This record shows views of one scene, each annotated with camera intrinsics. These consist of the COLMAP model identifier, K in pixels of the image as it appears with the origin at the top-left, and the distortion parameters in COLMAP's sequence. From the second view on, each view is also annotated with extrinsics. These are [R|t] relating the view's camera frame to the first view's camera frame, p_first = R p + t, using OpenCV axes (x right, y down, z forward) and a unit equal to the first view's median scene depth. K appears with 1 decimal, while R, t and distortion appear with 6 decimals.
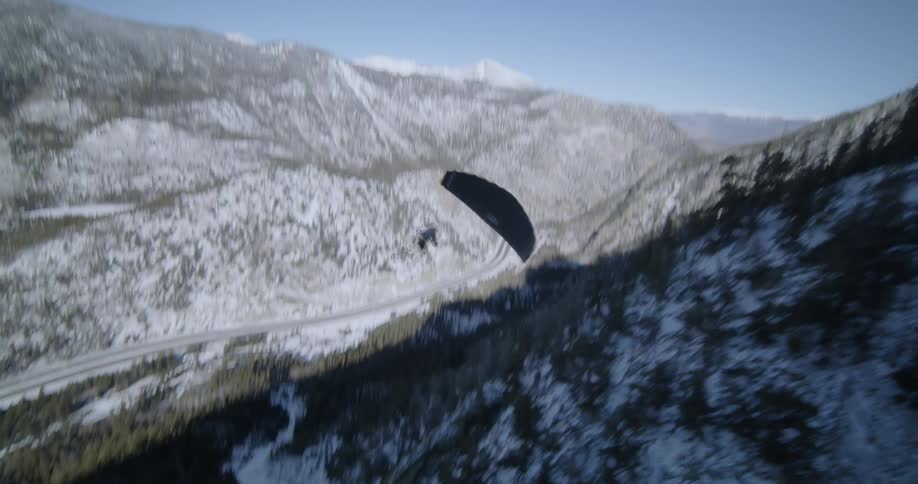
lens RADIAL K [[446.0, 0, 459.0], [0, 446.0, 242.0], [0, 0, 1]] dist [-0.011148, -0.000951]
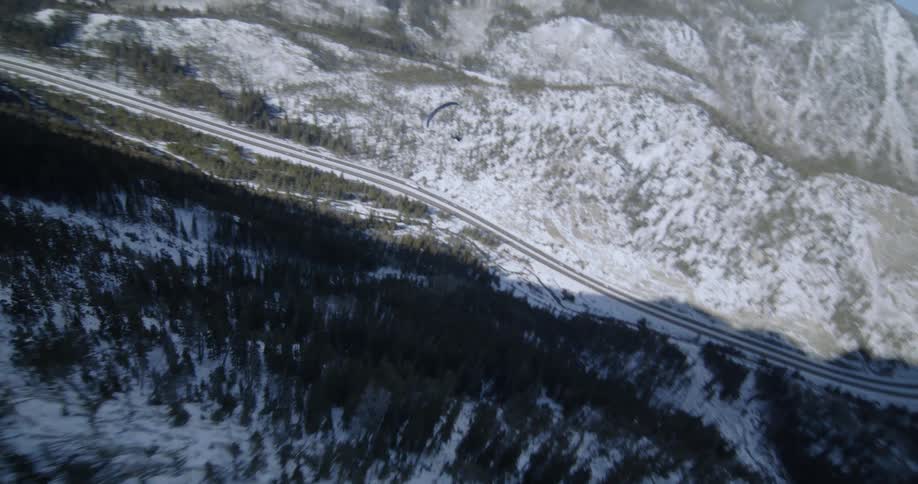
lens RADIAL K [[446.0, 0, 459.0], [0, 446.0, 242.0], [0, 0, 1]] dist [-0.011148, -0.000951]
pose [[0.471414, 0.503954, -0.723740, 0.156470], [-0.454130, 0.842197, 0.290637, -0.015536], [0.755999, 0.191662, 0.625884, 0.315850]]
